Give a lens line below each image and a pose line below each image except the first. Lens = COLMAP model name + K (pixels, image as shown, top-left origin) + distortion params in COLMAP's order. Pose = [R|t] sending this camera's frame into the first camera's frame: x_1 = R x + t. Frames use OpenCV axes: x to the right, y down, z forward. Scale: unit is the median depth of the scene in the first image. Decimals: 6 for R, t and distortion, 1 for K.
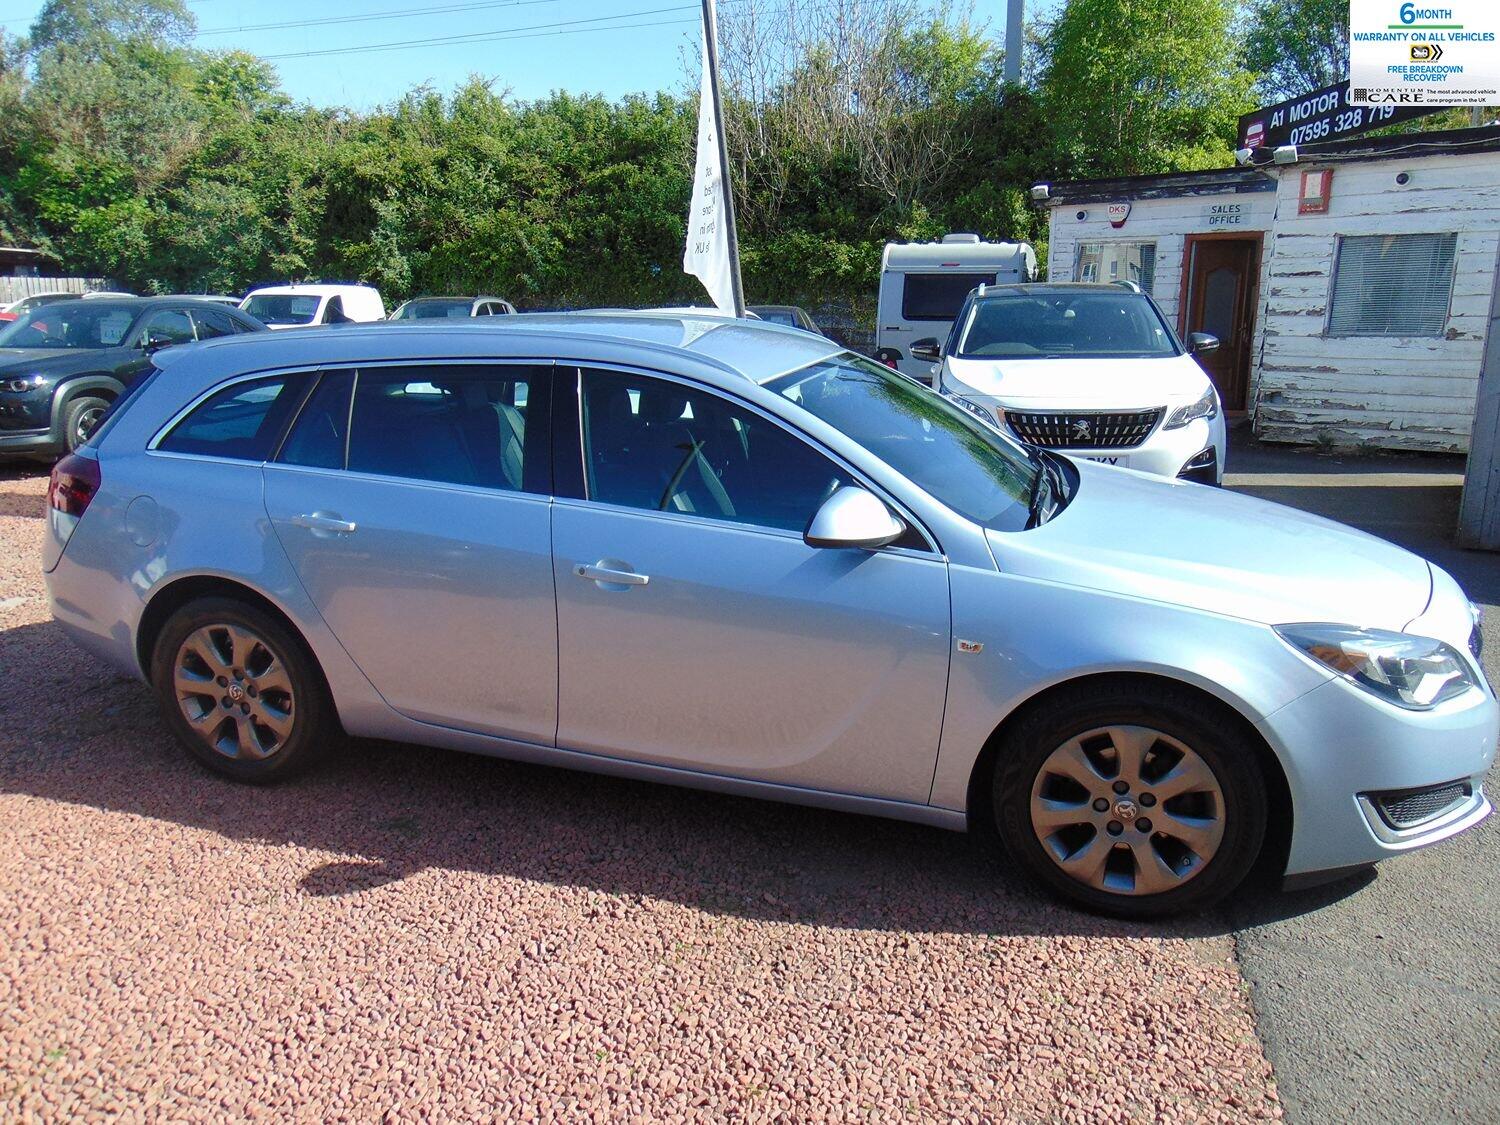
lens RADIAL K [[1125.4, 0, 754.2], [0, 1125.4, 554.8], [0, 0, 1]] dist [-0.021557, 0.047957]
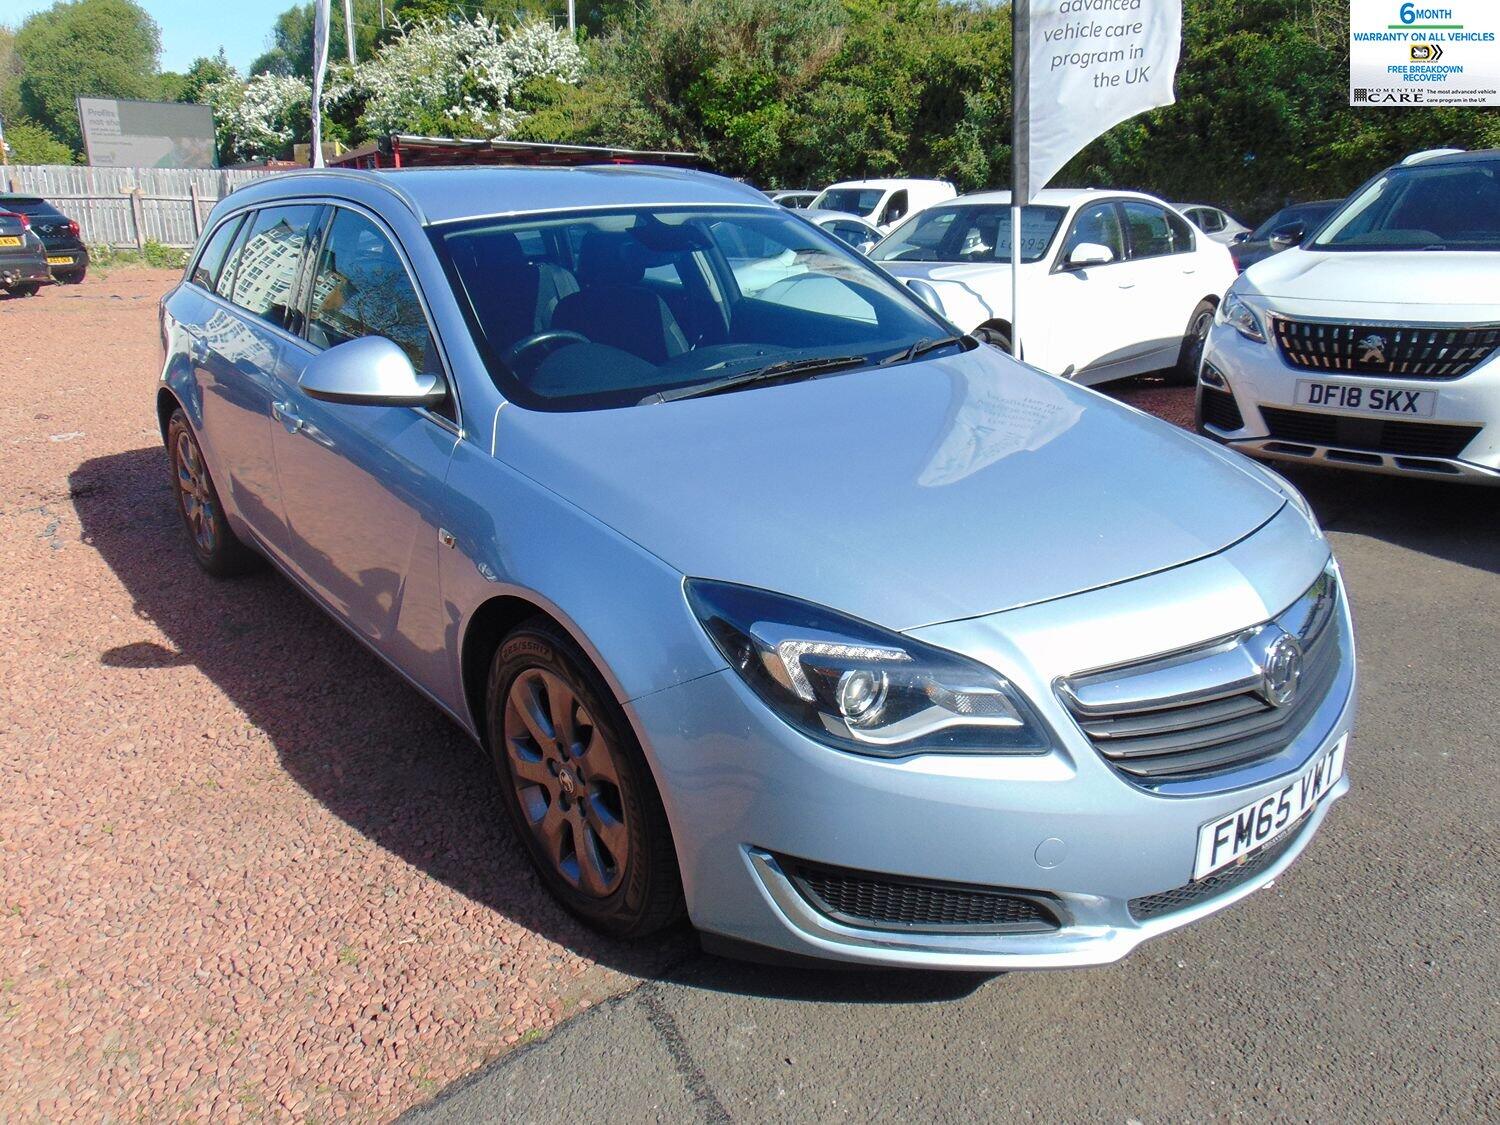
lens RADIAL K [[1125.4, 0, 749.0], [0, 1125.4, 562.0], [0, 0, 1]] dist [-0.021557, 0.047957]
pose [[0.817120, 0.176767, -0.548698, 0.201814], [-0.130660, 0.983846, 0.122374, -0.008082], [0.561465, -0.028301, 0.827016, 0.104905]]
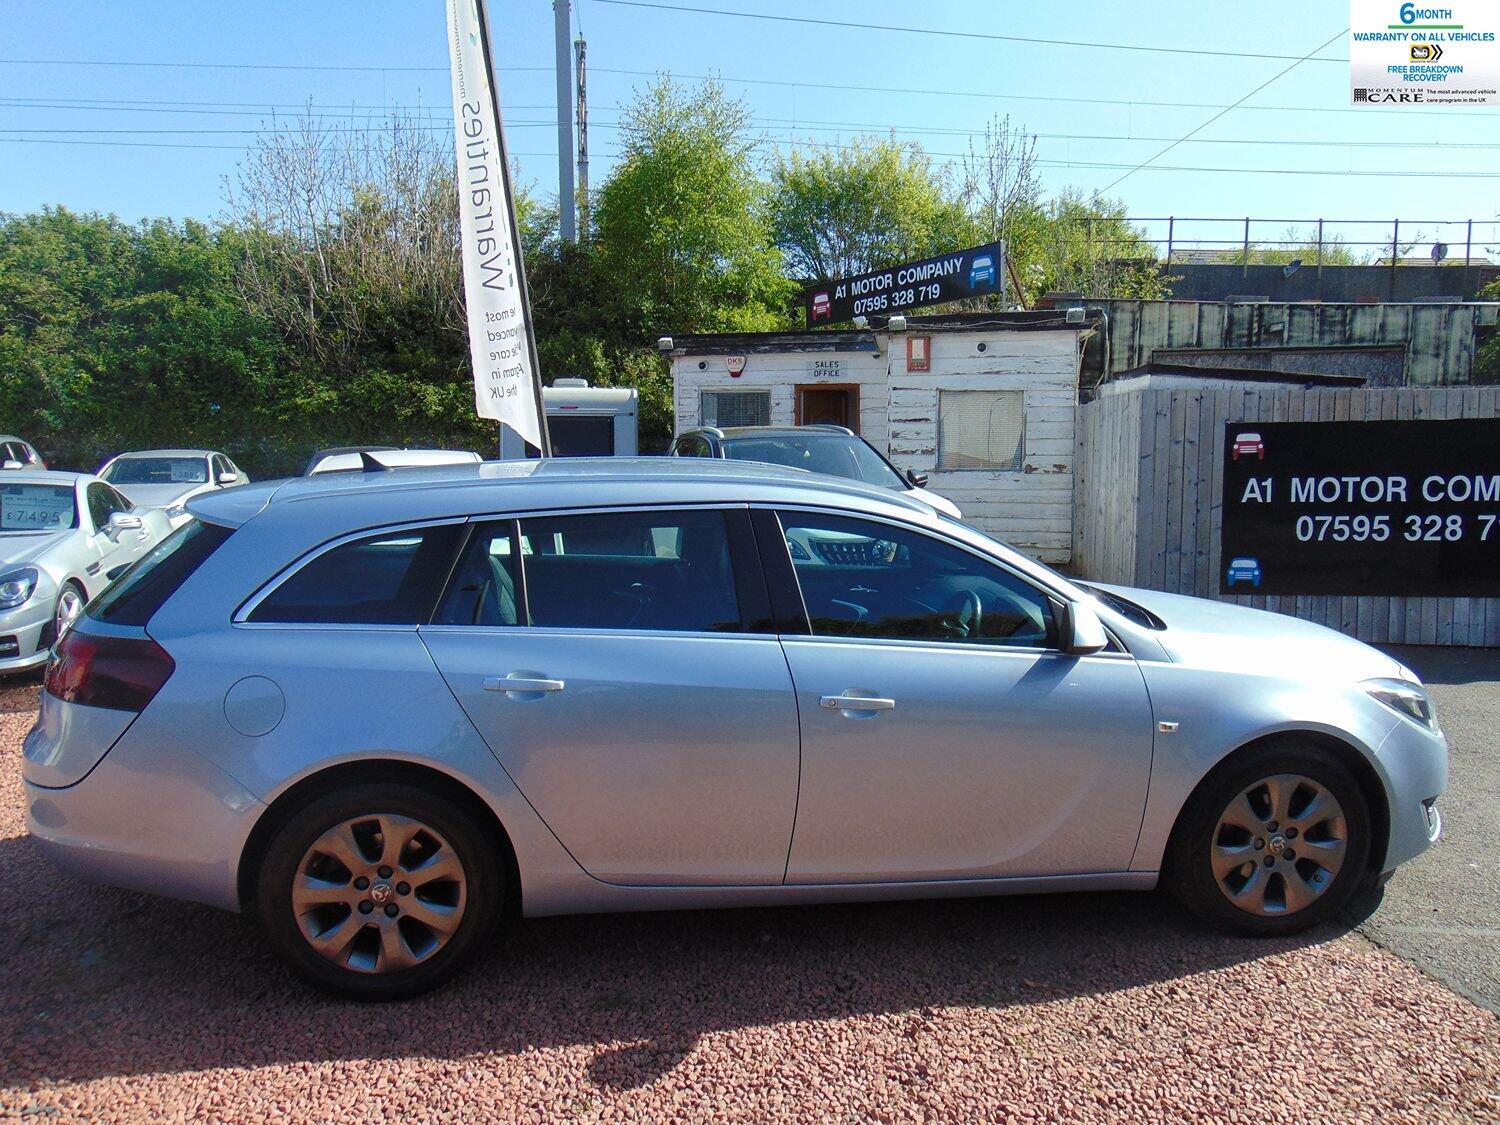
lens RADIAL K [[1125.4, 0, 745.0], [0, 1125.4, 555.7], [0, 0, 1]] dist [-0.021557, 0.047957]
pose [[0.894277, -0.045014, 0.445243, -0.181846], [0.097693, 0.990569, -0.096072, -0.007525], [-0.436720, 0.129413, 0.890241, 0.023588]]
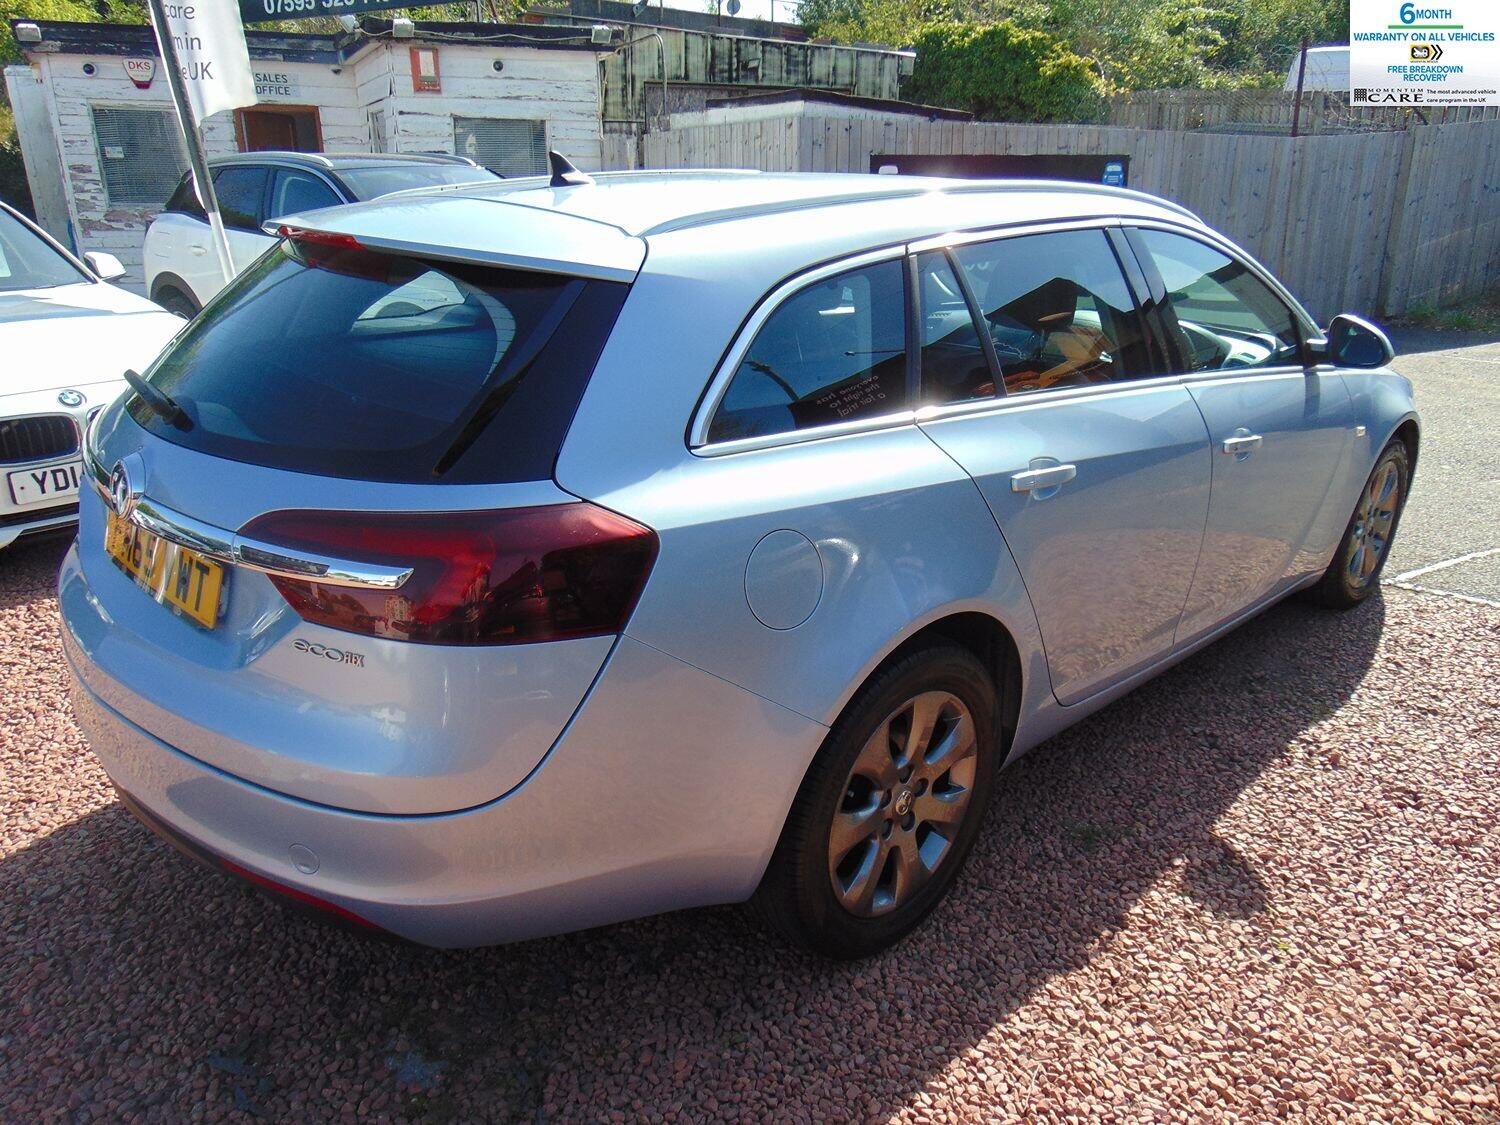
lens RADIAL K [[1125.4, 0, 742.5], [0, 1125.4, 556.2], [0, 0, 1]] dist [-0.021557, 0.047957]
pose [[0.442966, -0.276045, 0.852983, -0.304239], [0.196698, 0.958161, 0.207935, -0.045609], [-0.874695, 0.075672, 0.478731, 0.242243]]
